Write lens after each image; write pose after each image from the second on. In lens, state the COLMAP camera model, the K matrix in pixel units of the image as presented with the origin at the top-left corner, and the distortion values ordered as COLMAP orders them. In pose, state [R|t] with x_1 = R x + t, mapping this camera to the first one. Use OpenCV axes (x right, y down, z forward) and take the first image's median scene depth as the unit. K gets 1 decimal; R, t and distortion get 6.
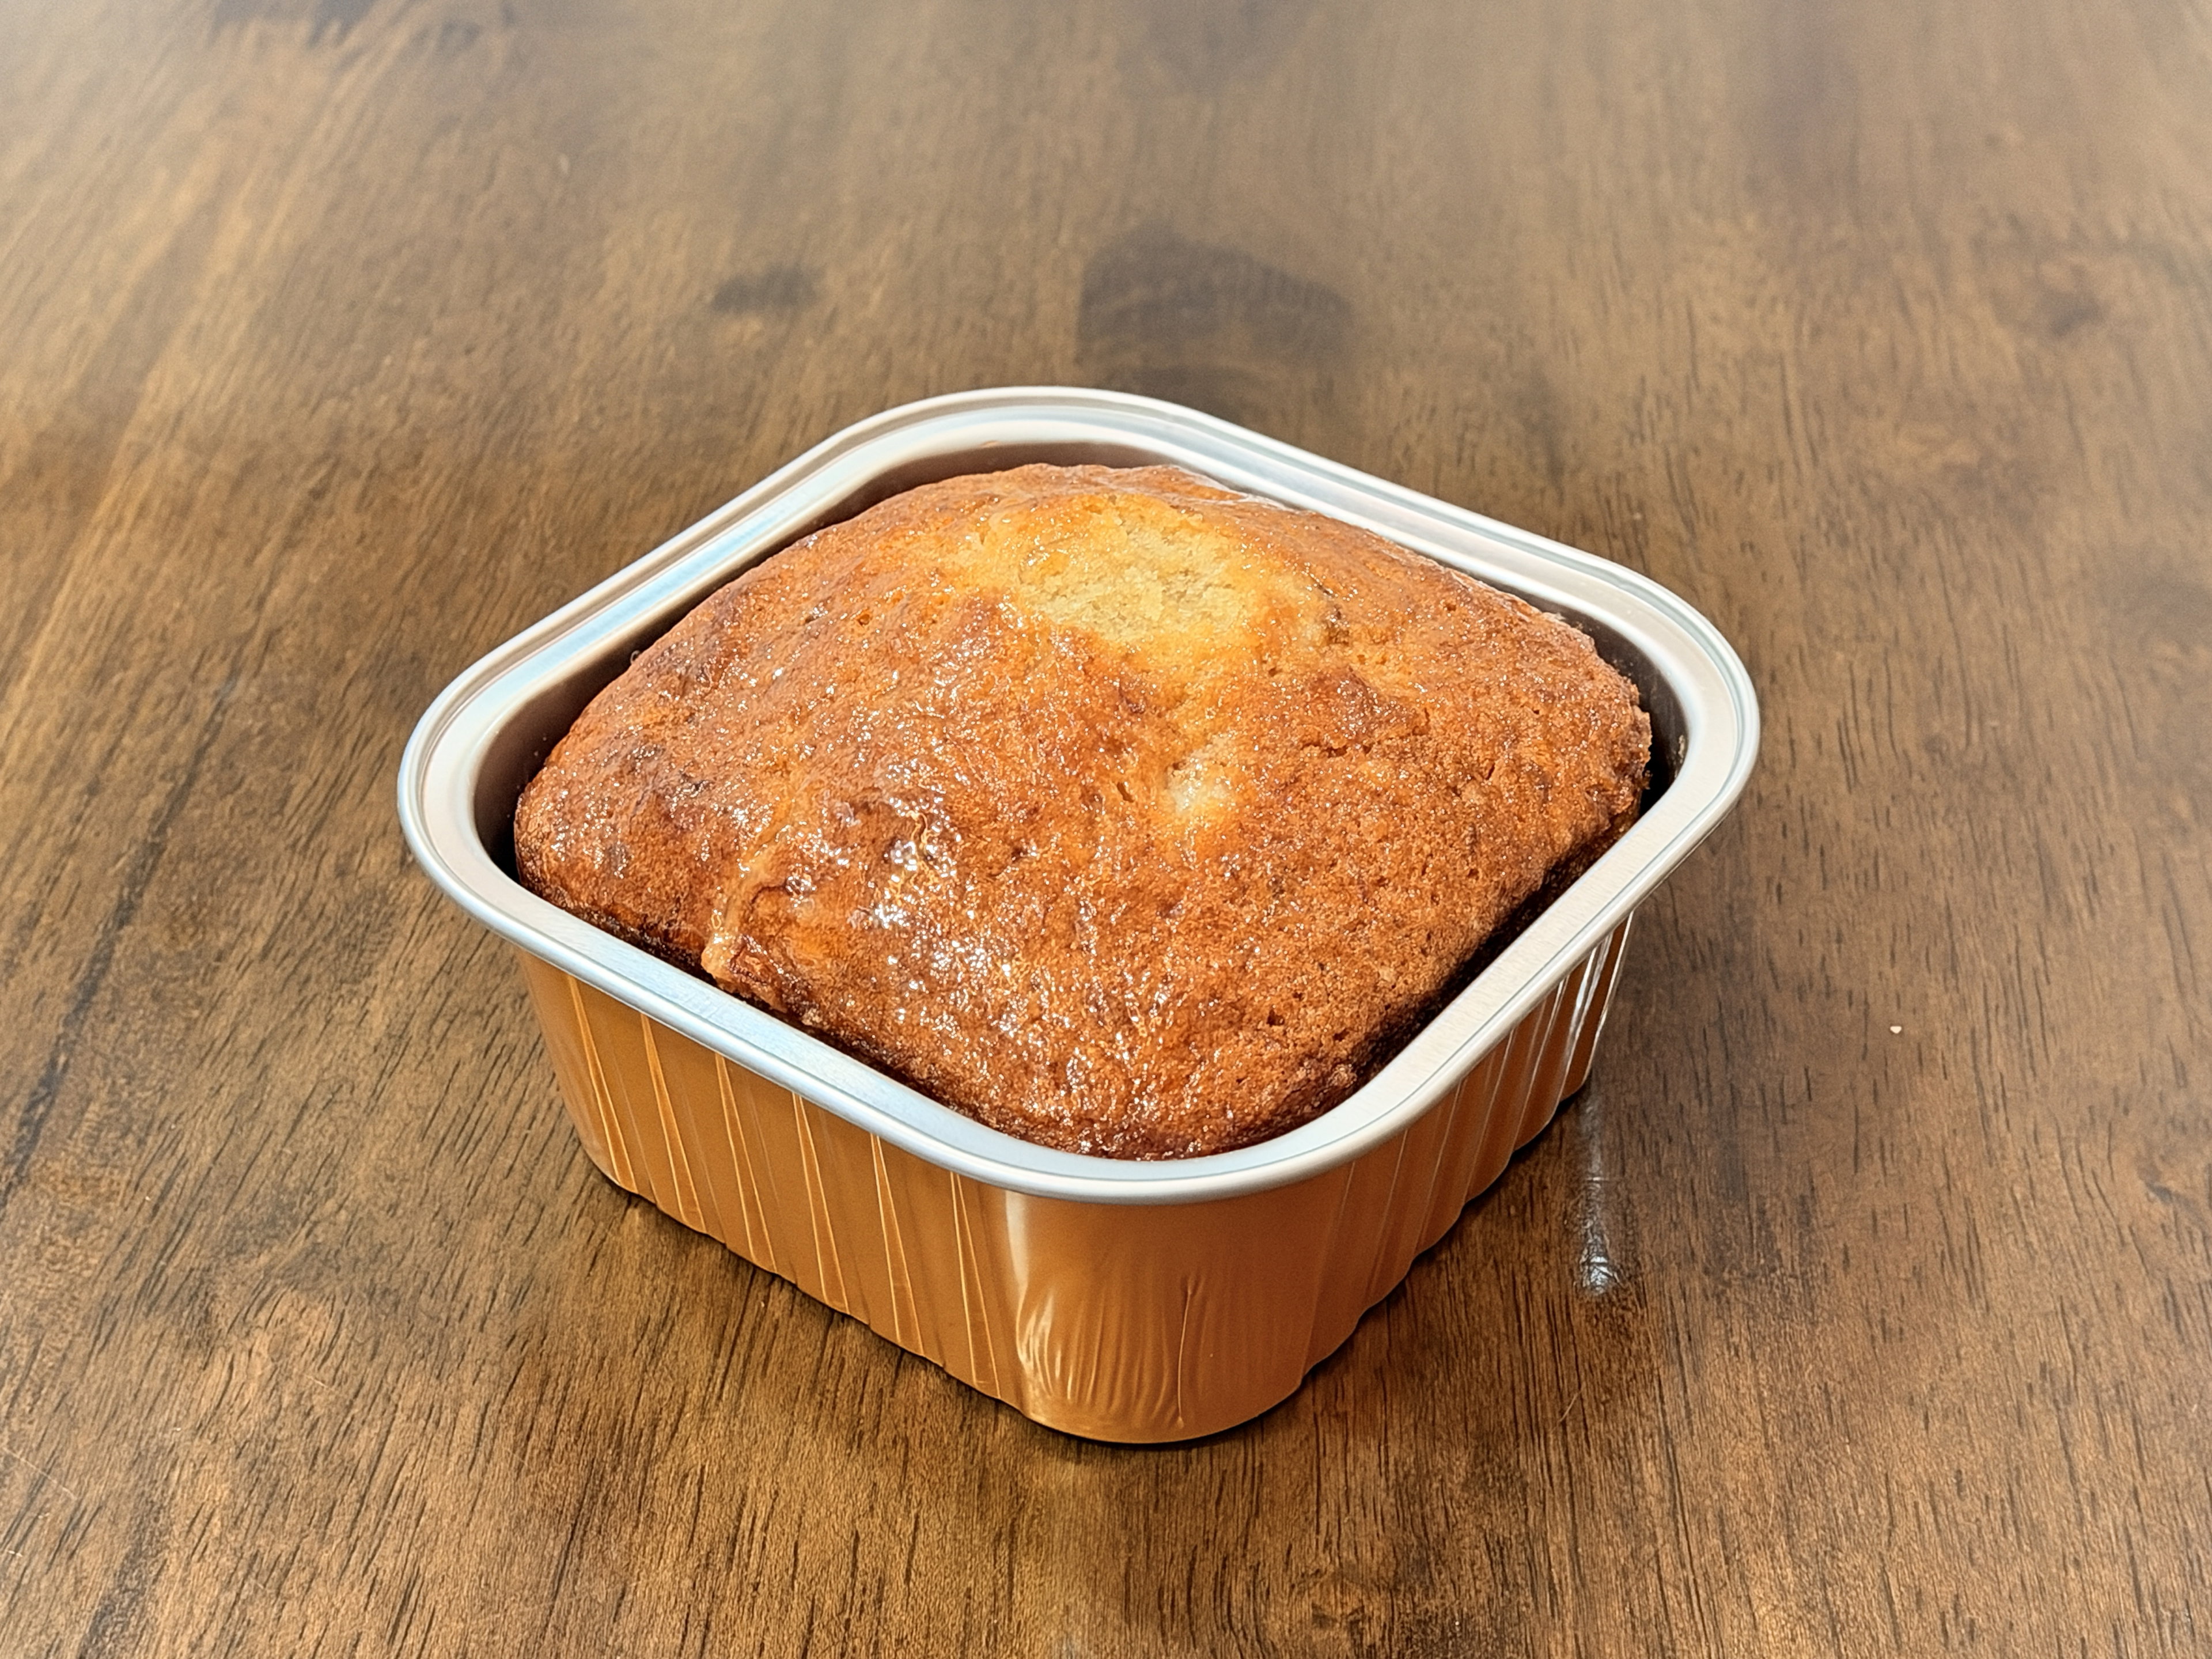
lens RADIAL K [[3204.5, 0, 1112.9], [0, 3204.5, 848.4], [0, 0, 1]] dist [0.329019, -1.261676]
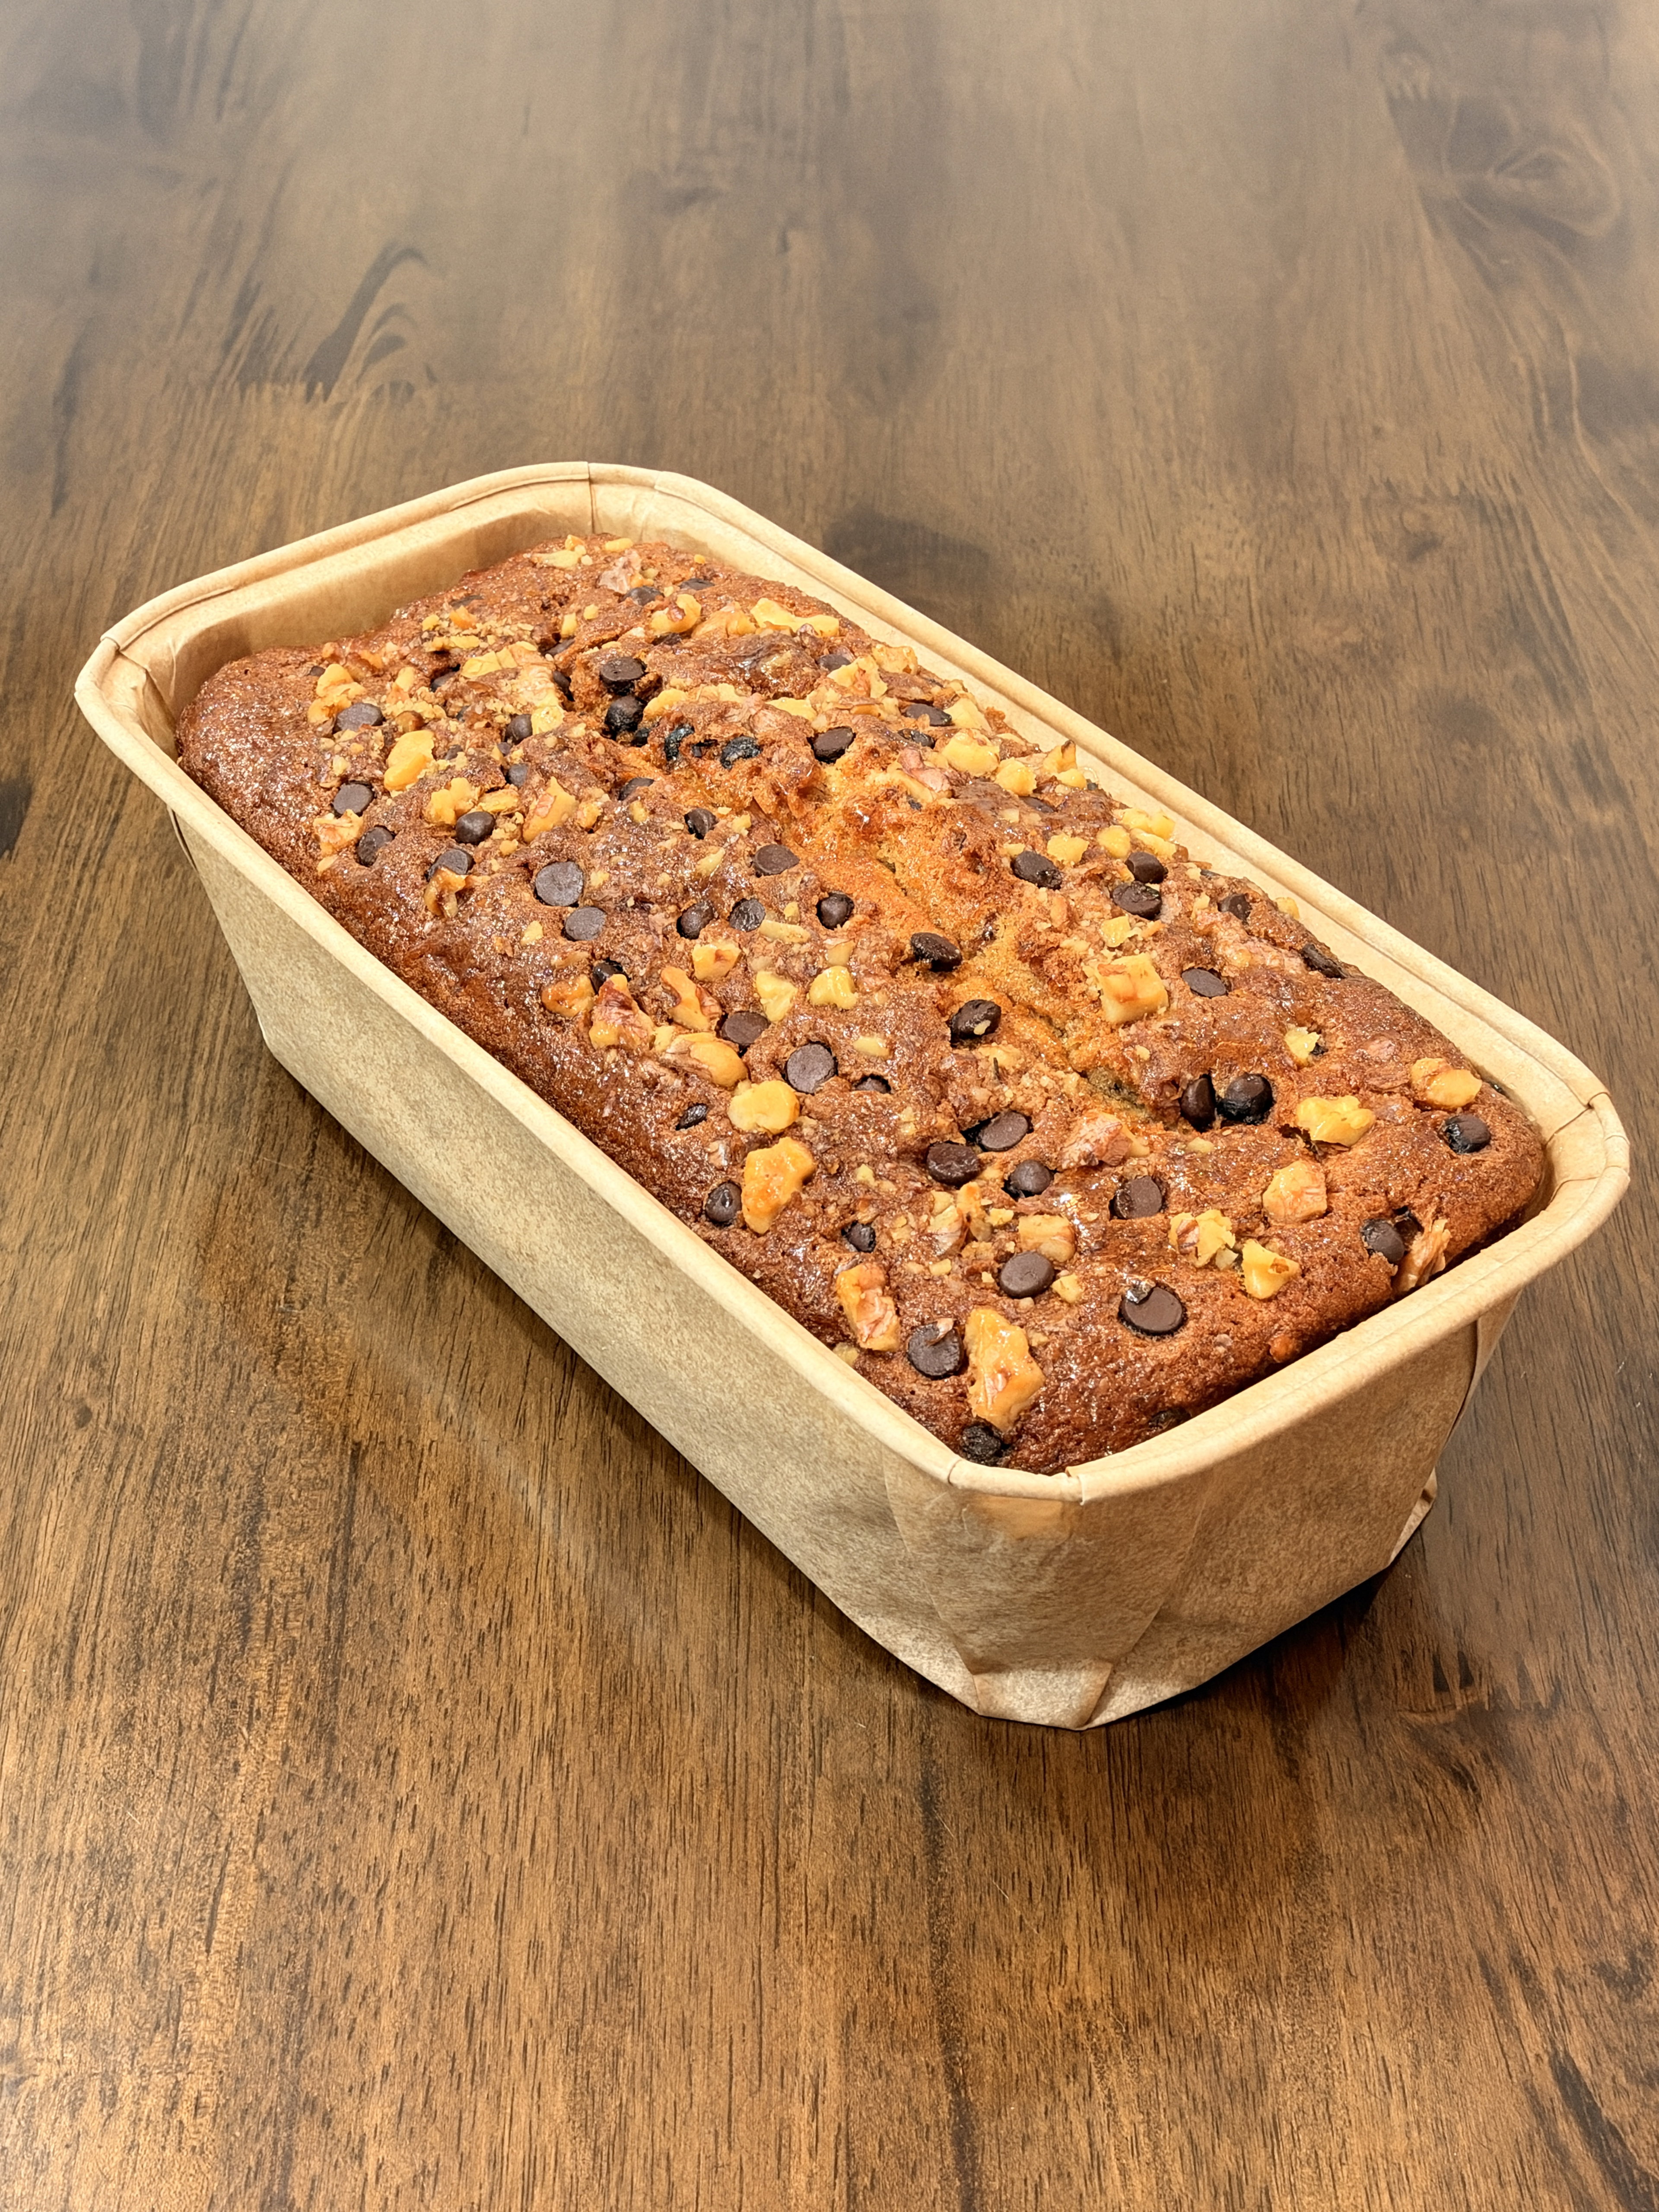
lens RADIAL K [[3045.5, 0, 819.9], [0, 3045.5, 1112.5], [0, 0, 1]] dist [0.309116, -1.094545]
pose [[0.998389, -0.042995, 0.037025, -0.109911], [0.041216, 0.998018, 0.047555, 0.049329], [-0.038996, -0.045953, 0.998182, -0.762733]]
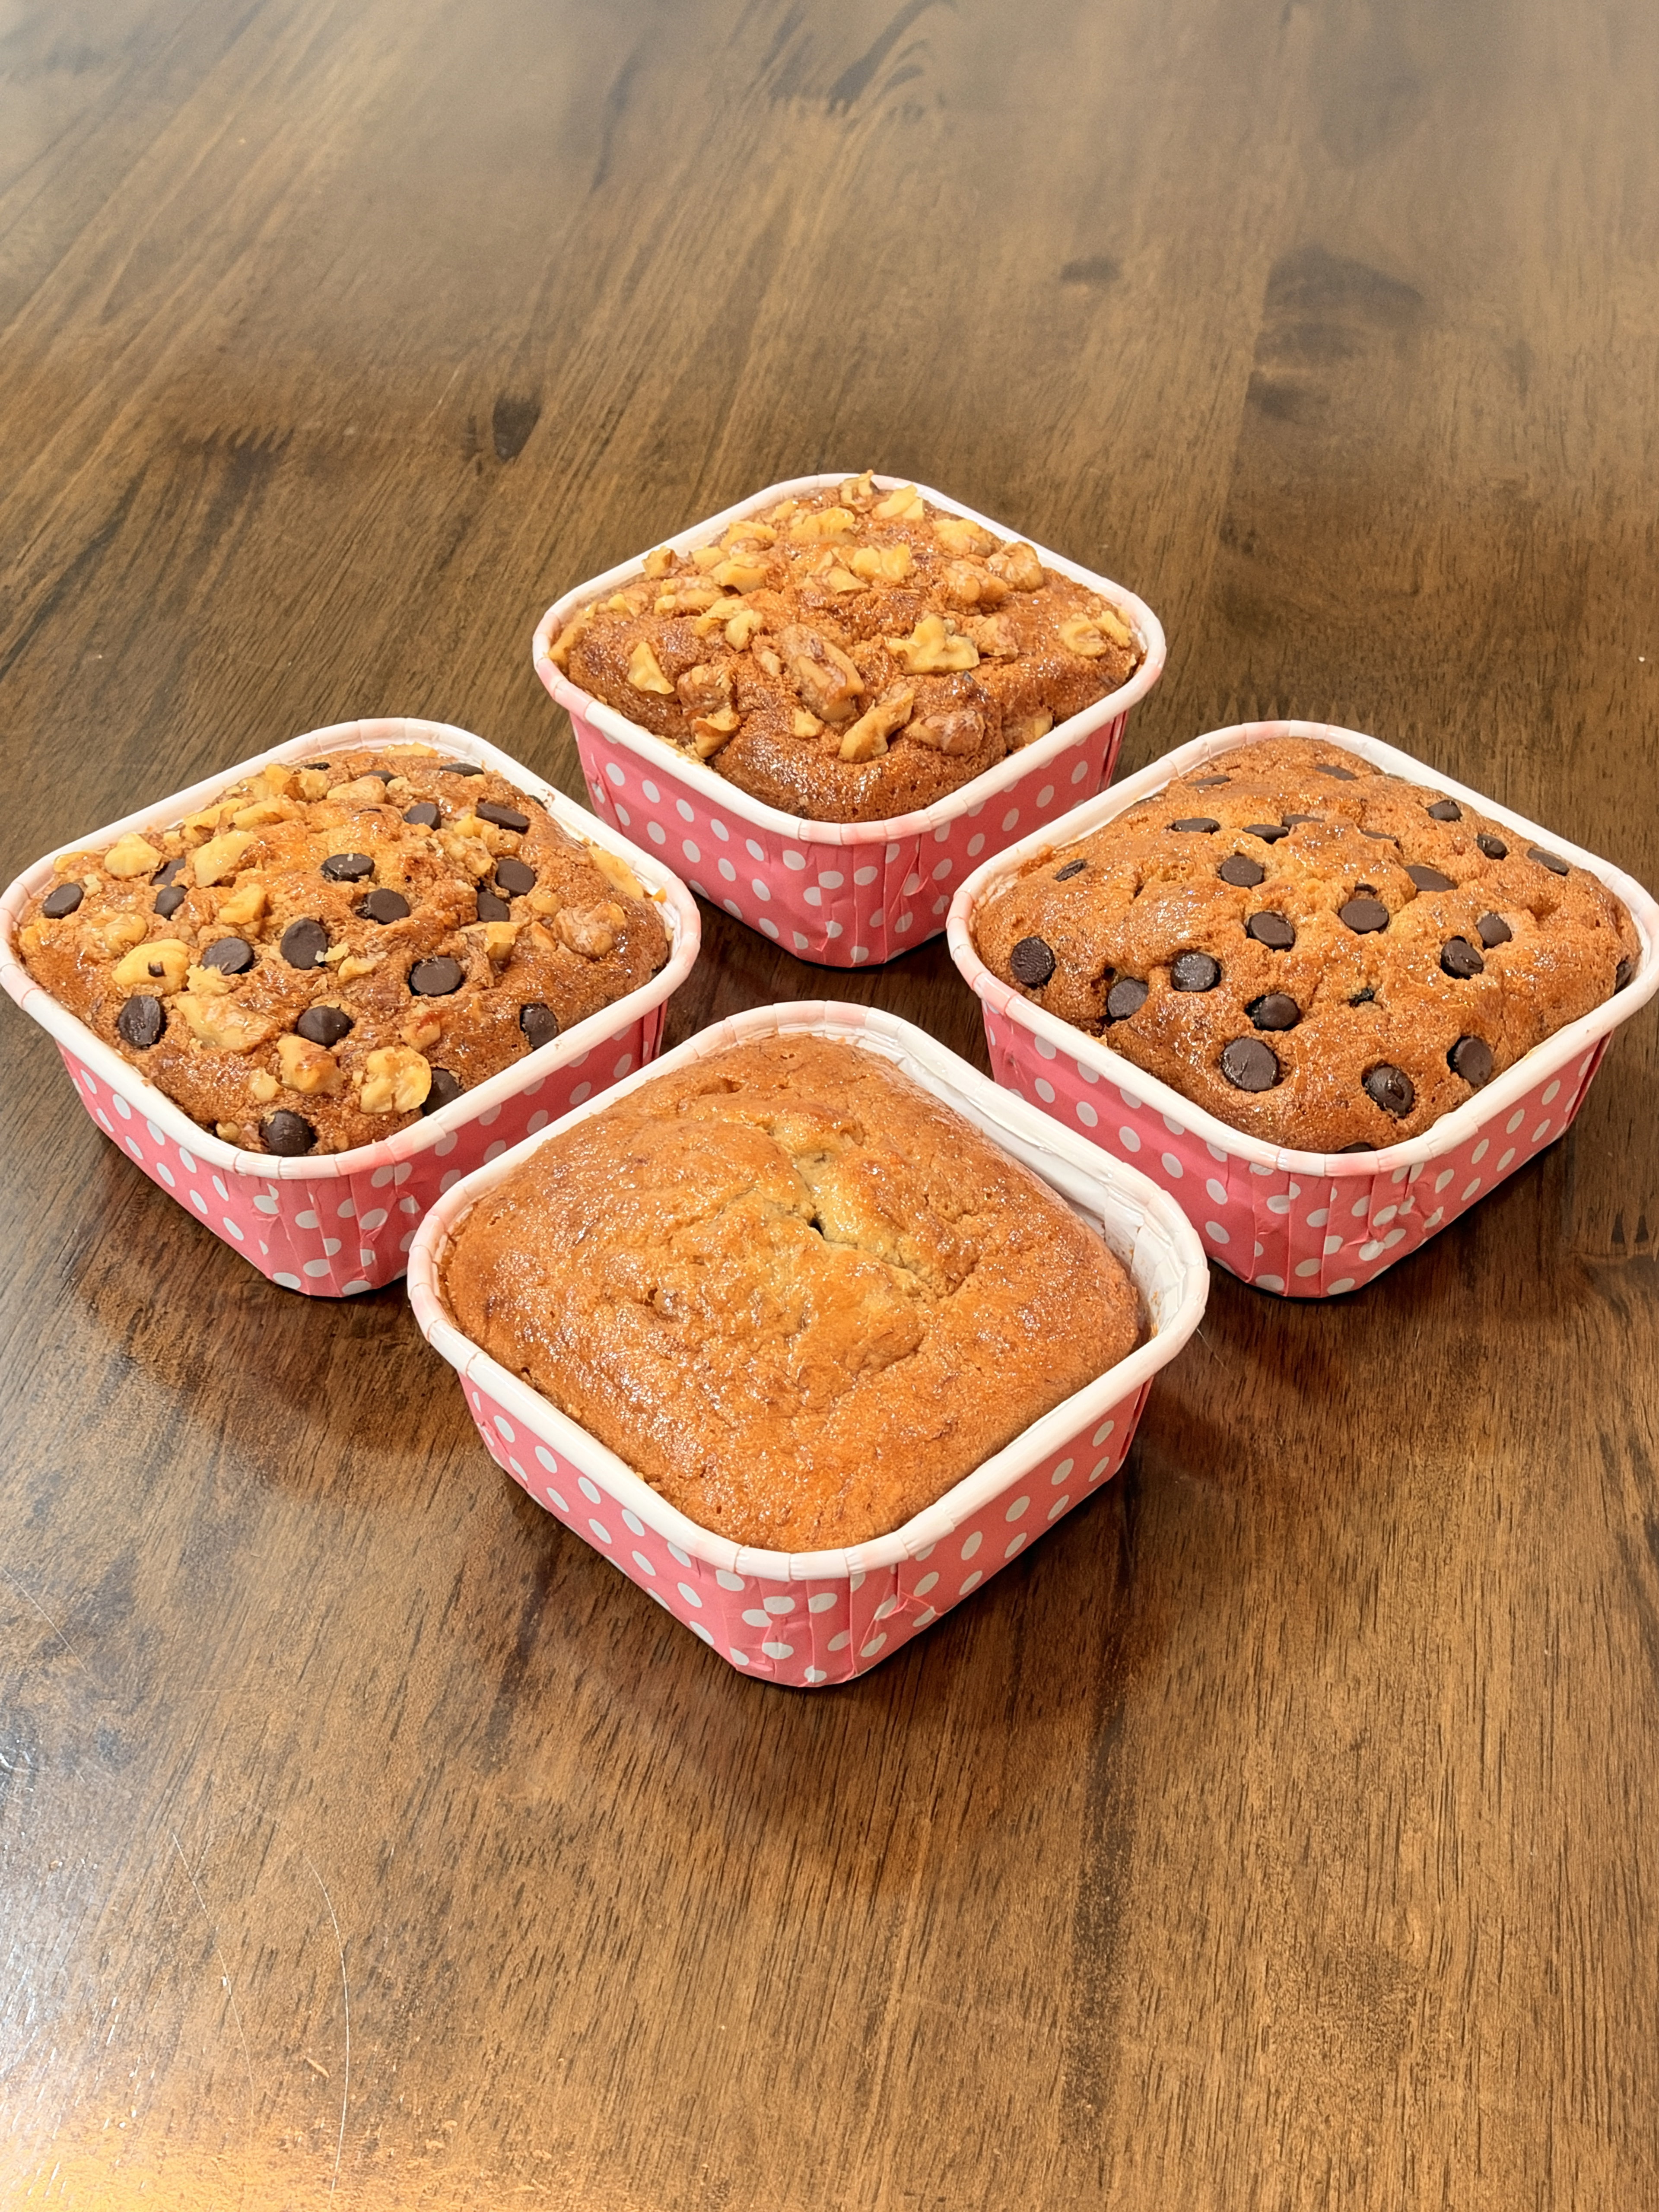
lens RADIAL K [[3074.4, 0, 829.5], [0, 3074.4, 1106.0], [0, 0, 1]] dist [0.313077, -1.161118]
pose [[0.989660, 0.089393, -0.112172, -0.019988], [-0.080866, 0.993637, 0.078395, 0.220960], [0.118466, -0.068513, 0.990592, -1.031792]]
